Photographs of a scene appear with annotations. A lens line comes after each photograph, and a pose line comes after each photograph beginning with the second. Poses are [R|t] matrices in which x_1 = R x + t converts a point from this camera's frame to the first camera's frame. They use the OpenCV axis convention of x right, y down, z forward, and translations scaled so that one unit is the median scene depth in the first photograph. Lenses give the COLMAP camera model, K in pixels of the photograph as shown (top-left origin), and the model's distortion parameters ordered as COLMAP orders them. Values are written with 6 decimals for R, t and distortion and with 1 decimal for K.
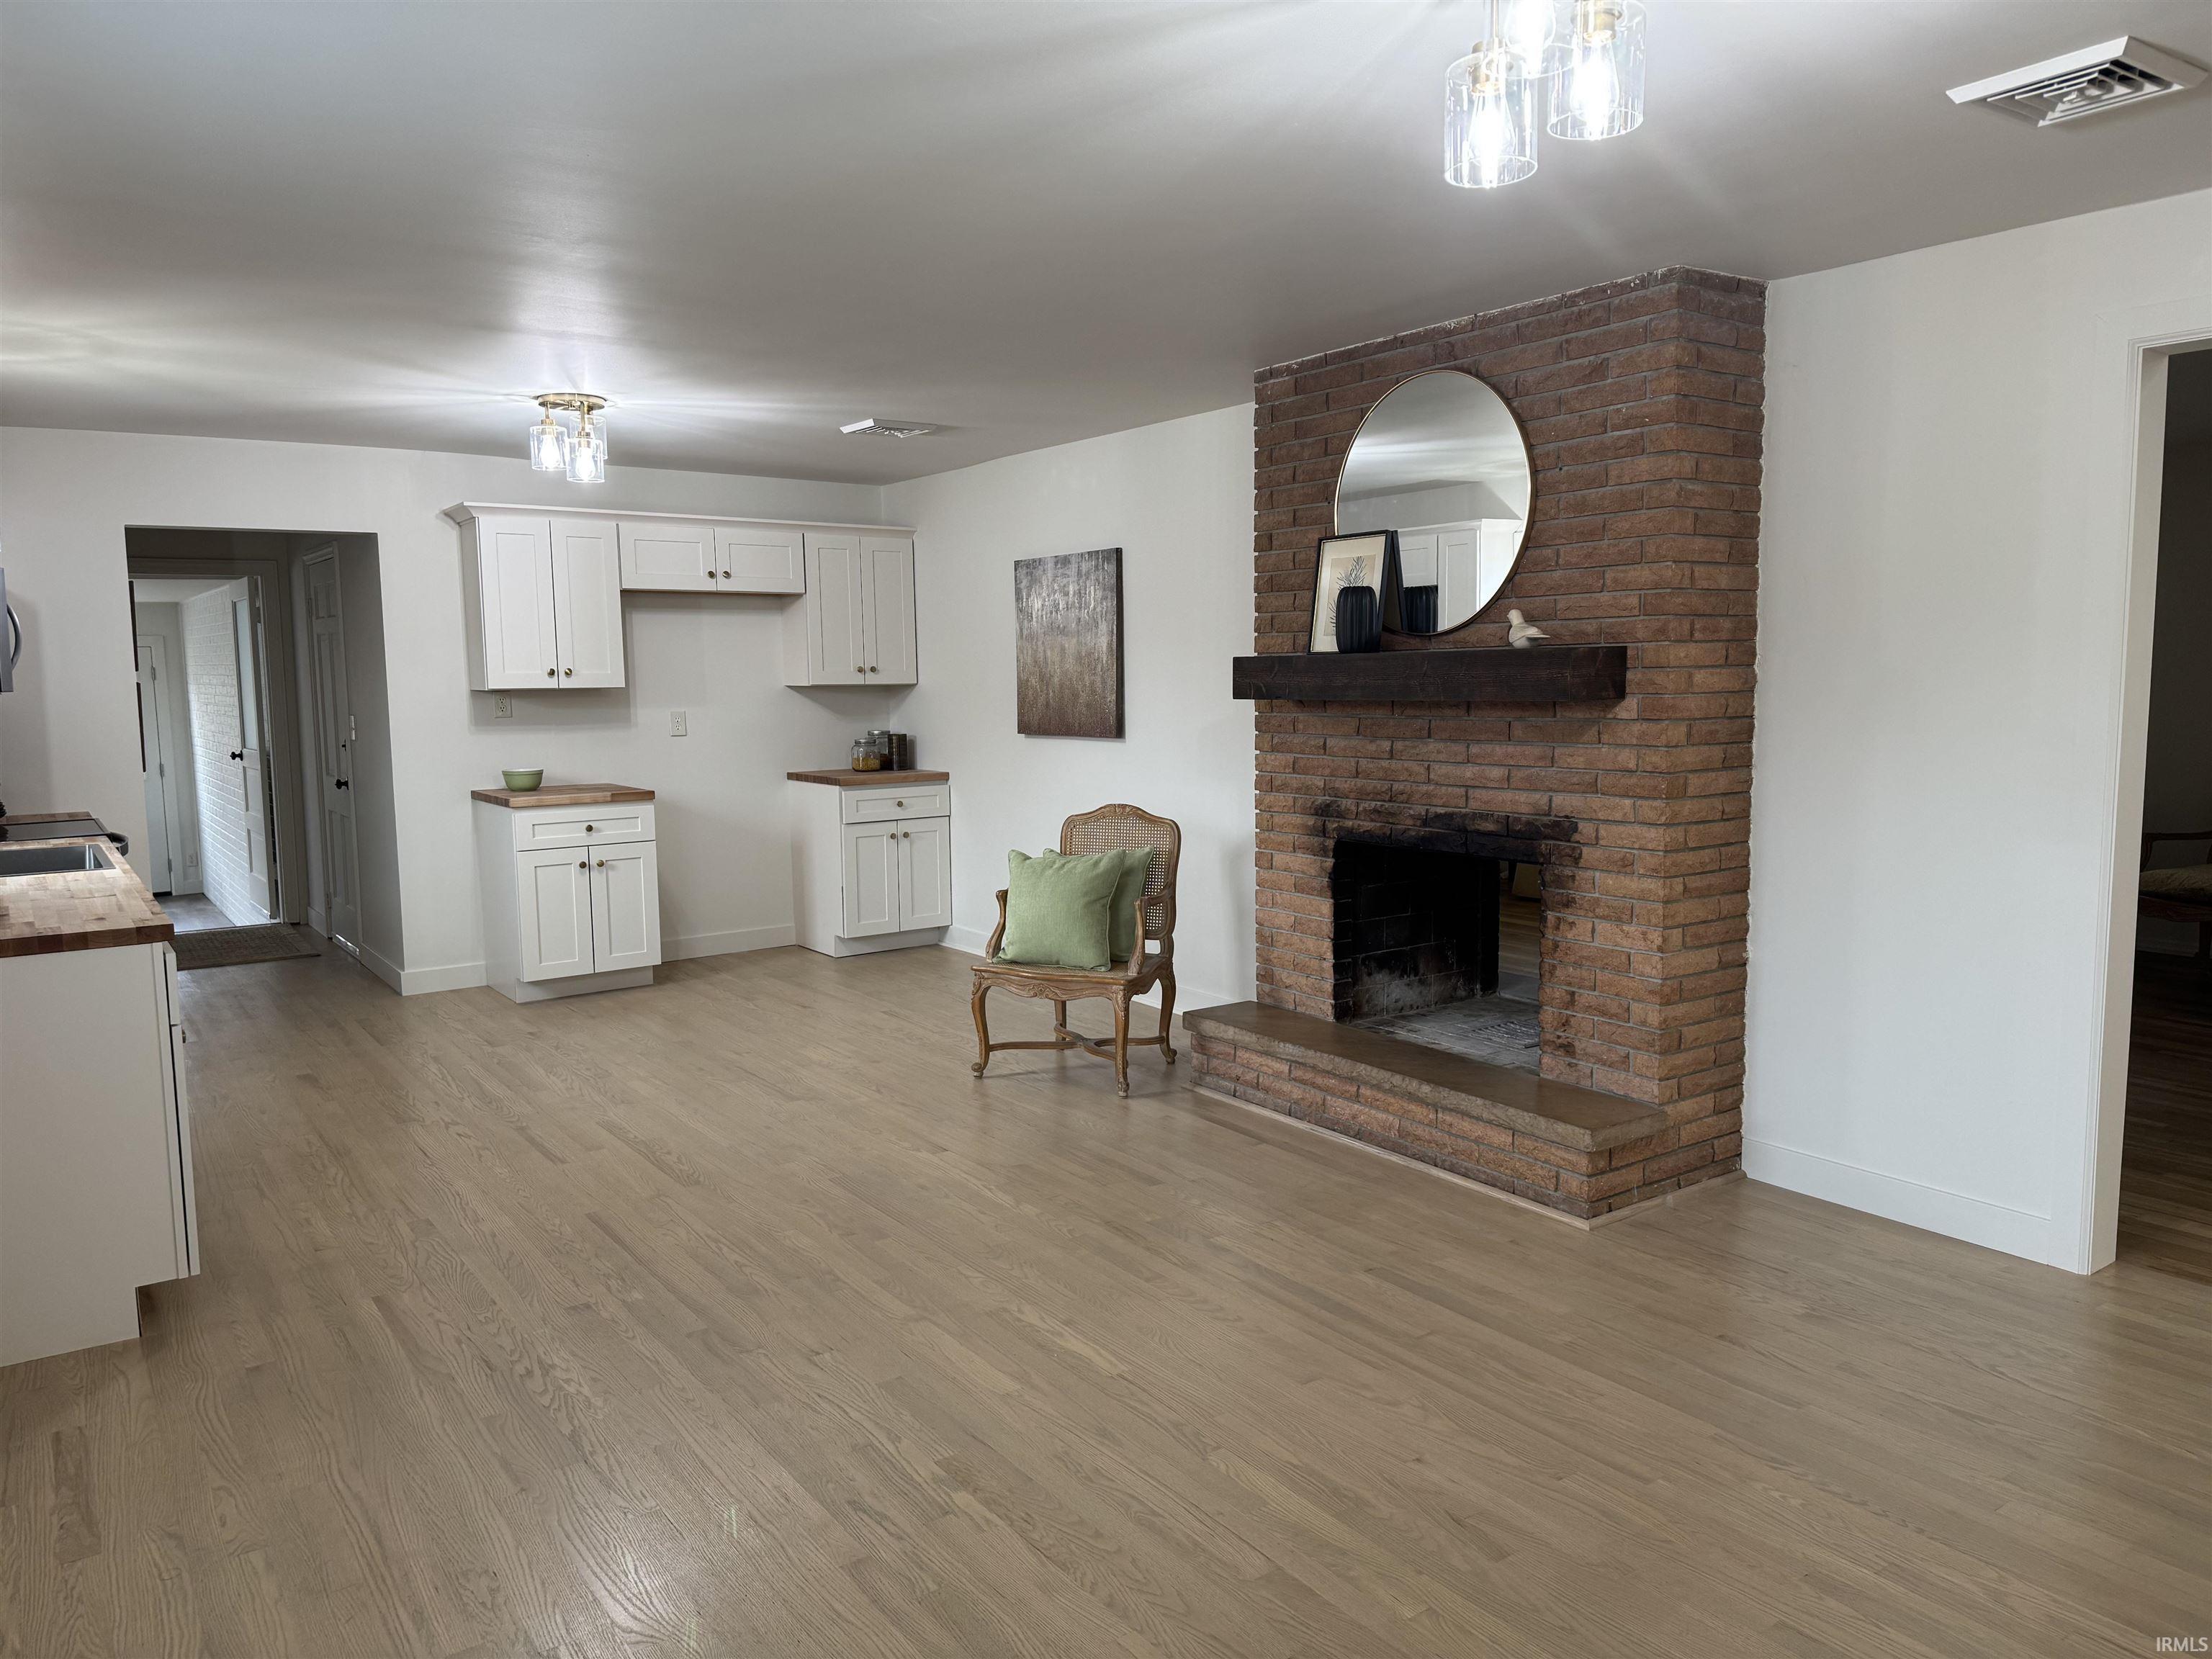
lens RADIAL K [[1537.5, 0, 1112.8], [0, 1537.5, 829.1], [0, 0, 1]] dist [0.130970, -0.210095]
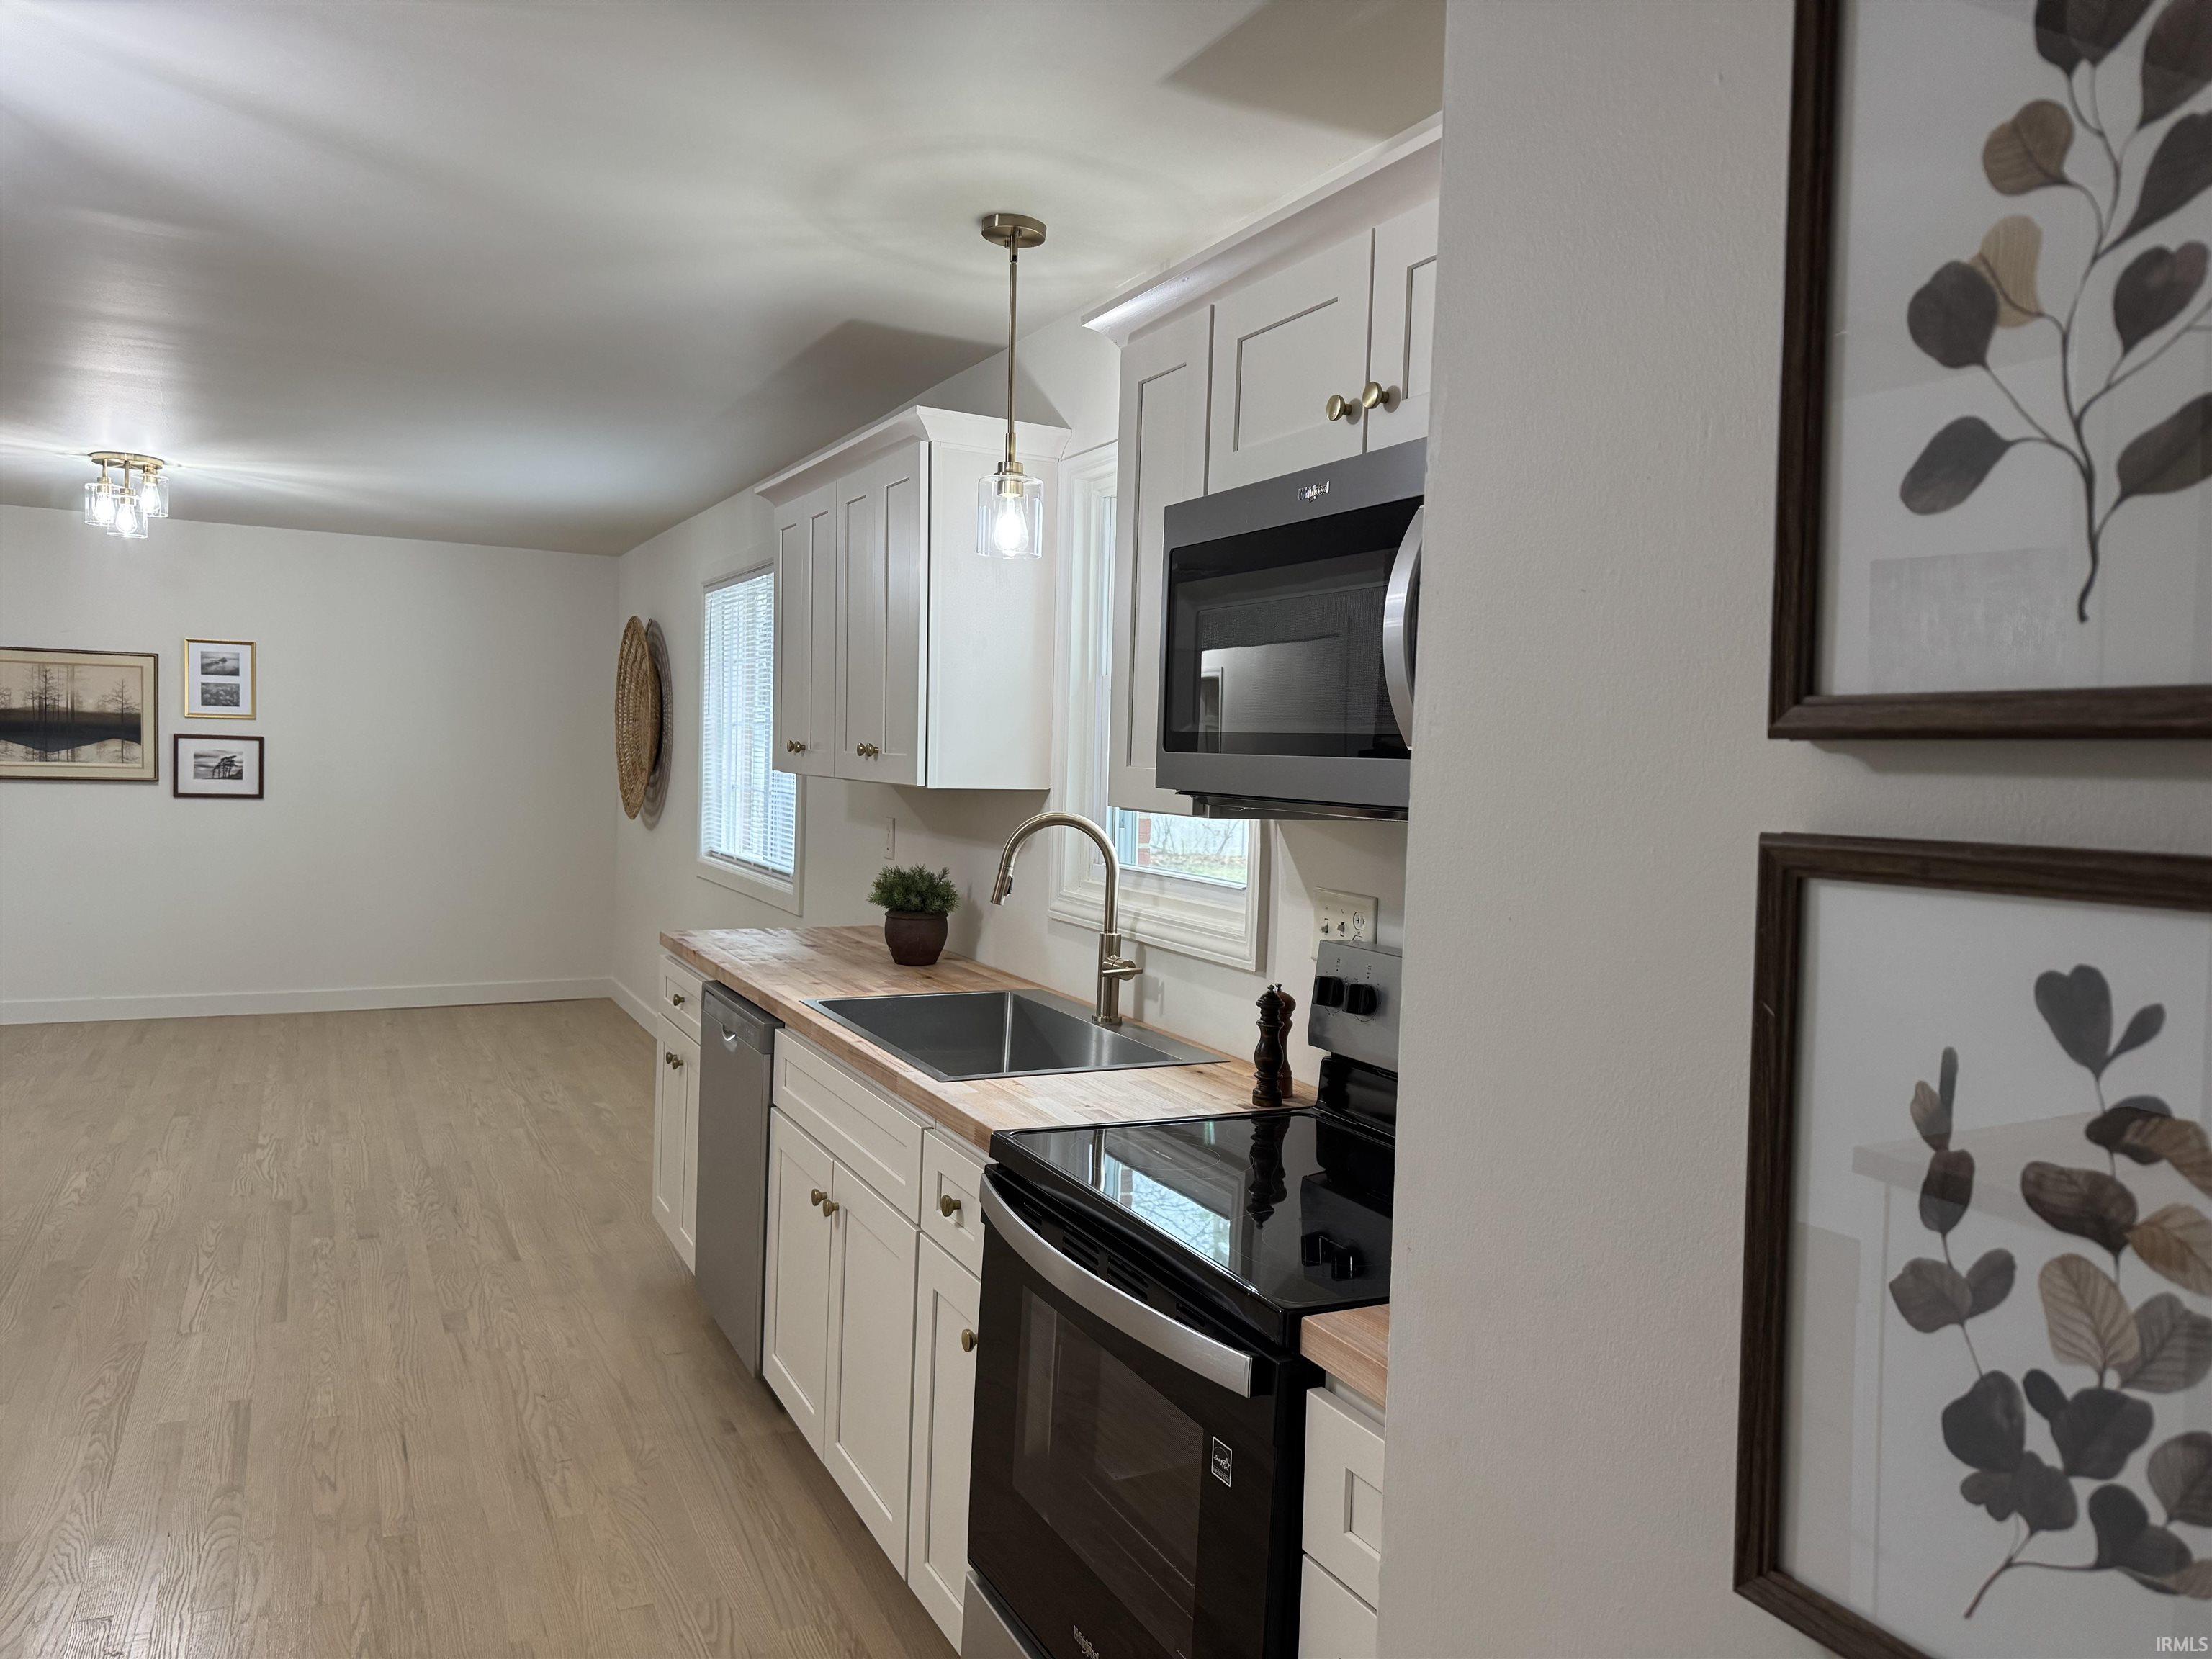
lens RADIAL K [[1568.5, 0, 1106.0], [0, 1568.5, 829.5], [0, 0, 1]] dist [0.060850, -0.078234]
pose [[-0.987885, -0.026797, 0.152854, -0.844764], [-0.003129, 0.988218, 0.153023, -0.158559], [-0.155153, 0.150691, -0.976330, 1.600056]]
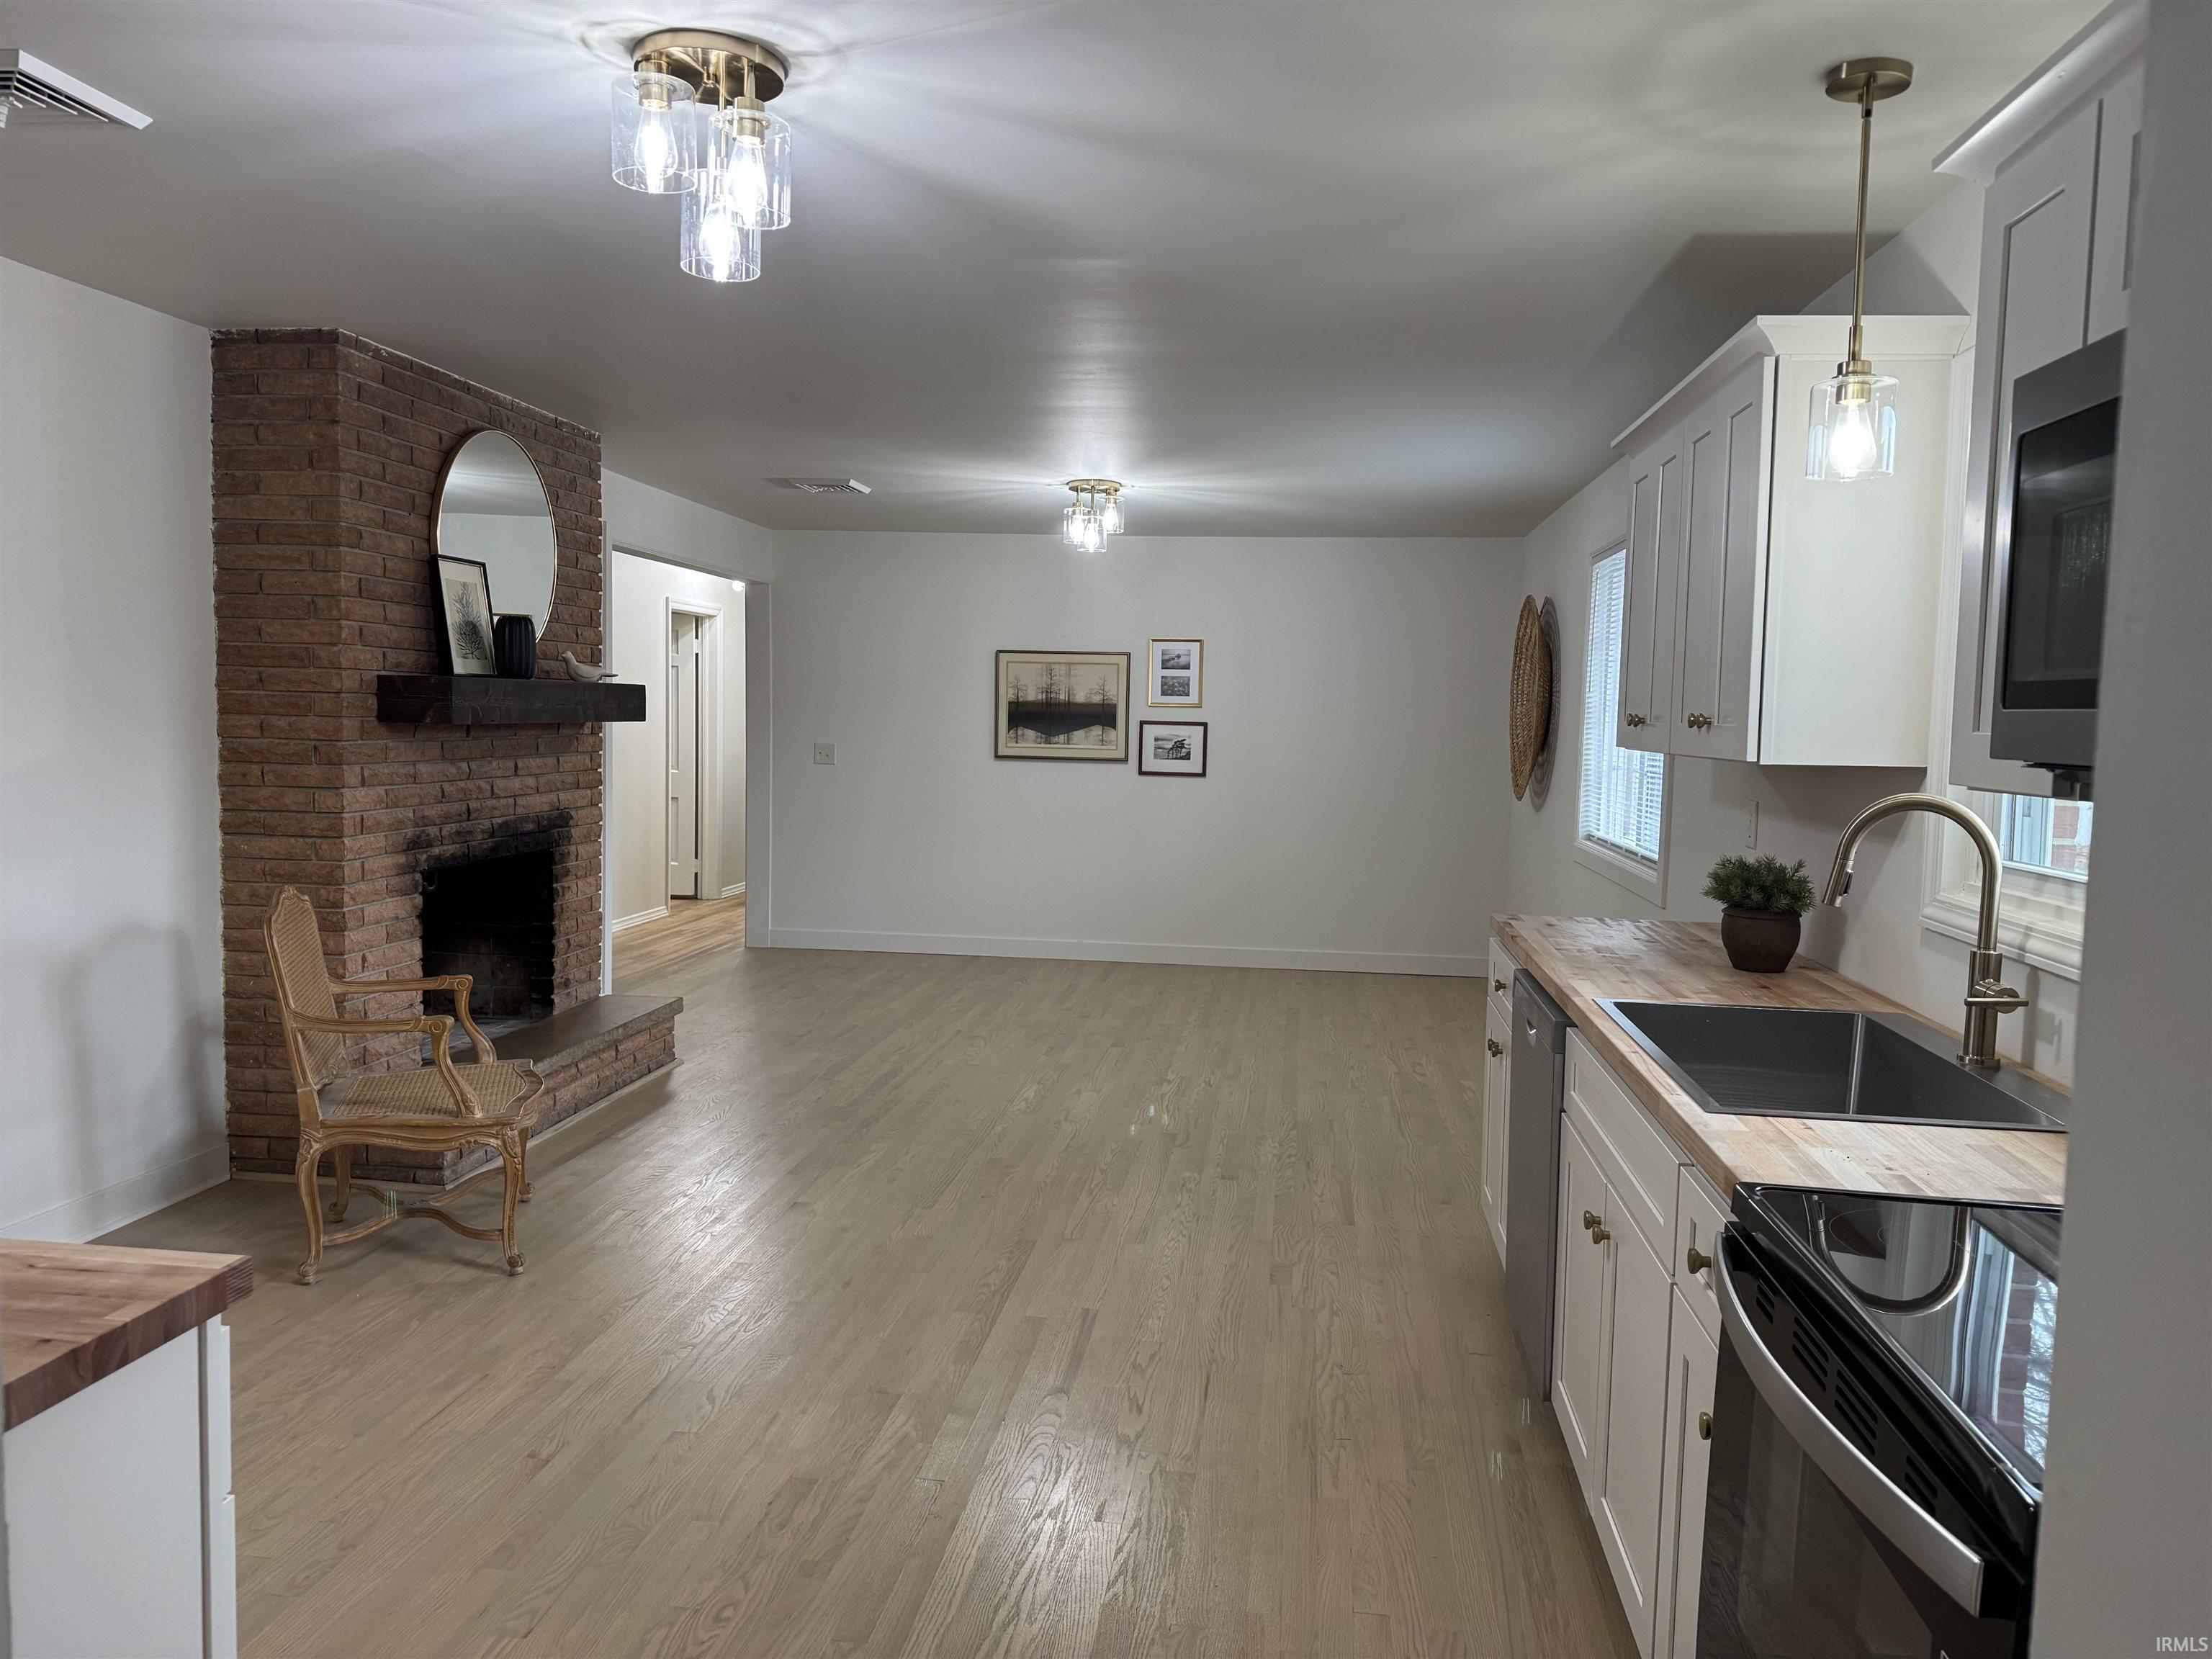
lens RADIAL K [[1537.5, 0, 1112.8], [0, 1537.5, 829.1], [0, 0, 1]] dist [0.130970, -0.210095]
pose [[-0.736824, -0.056547, 0.673716, -0.879543], [0.057511, 0.987642, 0.145793, -0.145869], [-0.673634, 0.146170, -0.724466, 1.524830]]
